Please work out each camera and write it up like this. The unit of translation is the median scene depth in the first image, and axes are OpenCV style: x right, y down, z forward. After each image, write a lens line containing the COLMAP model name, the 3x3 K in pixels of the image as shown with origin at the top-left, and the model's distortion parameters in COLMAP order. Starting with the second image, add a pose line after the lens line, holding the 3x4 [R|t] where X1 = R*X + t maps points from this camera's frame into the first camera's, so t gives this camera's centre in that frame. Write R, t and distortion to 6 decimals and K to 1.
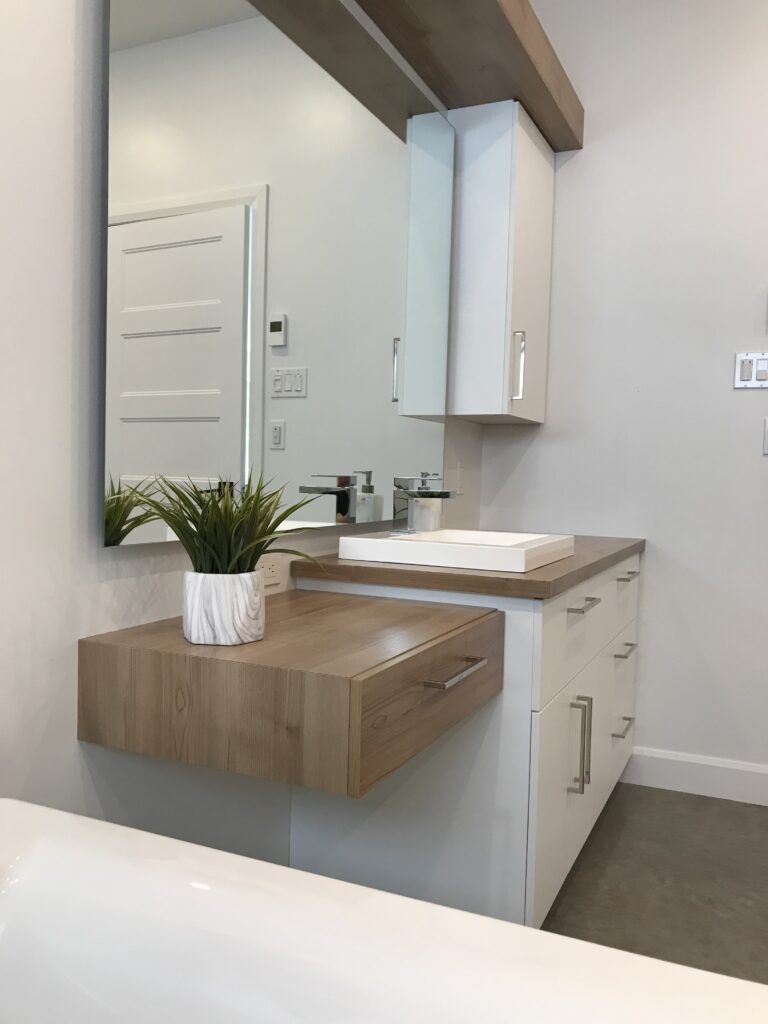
lens RADIAL K [[852.7, 0, 389.4], [0, 852.7, 511.1], [0, 0, 1]] dist [0.010642, 0.004627]
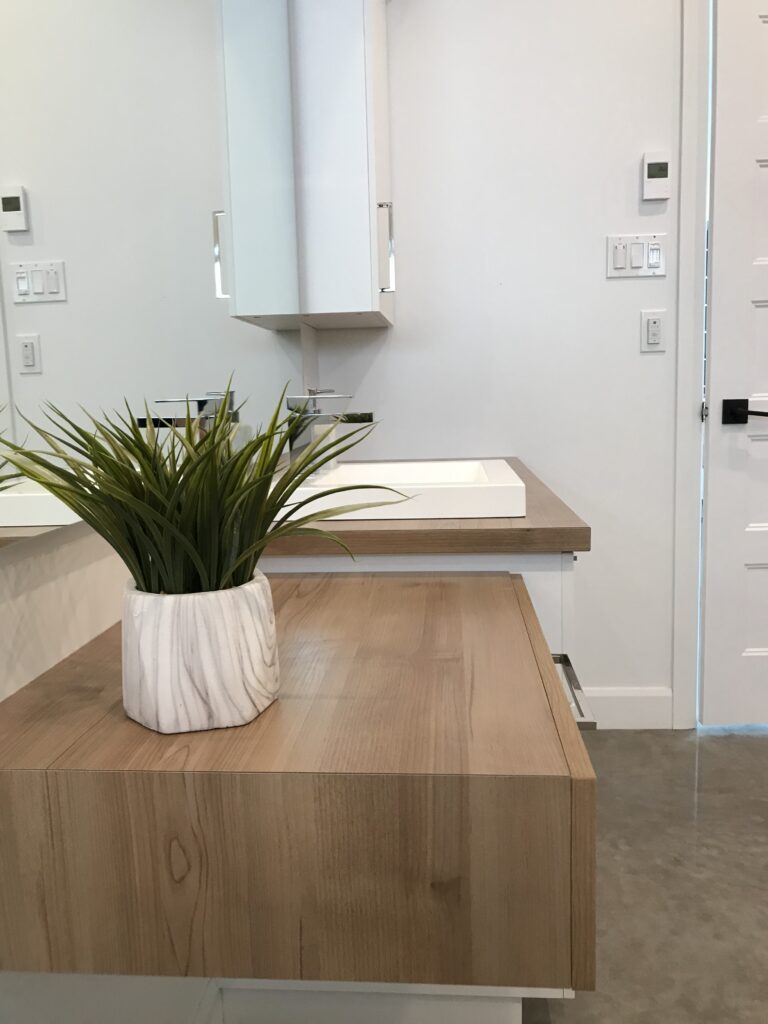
lens RADIAL K [[852.7, 0, 389.4], [0, 852.7, 511.1], [0, 0, 1]] dist [0.010642, 0.004627]
pose [[0.938252, -0.098217, 0.331717, -0.166018], [0.068273, 0.992564, 0.100777, -0.011584], [-0.339148, -0.071907, 0.937981, 0.311209]]
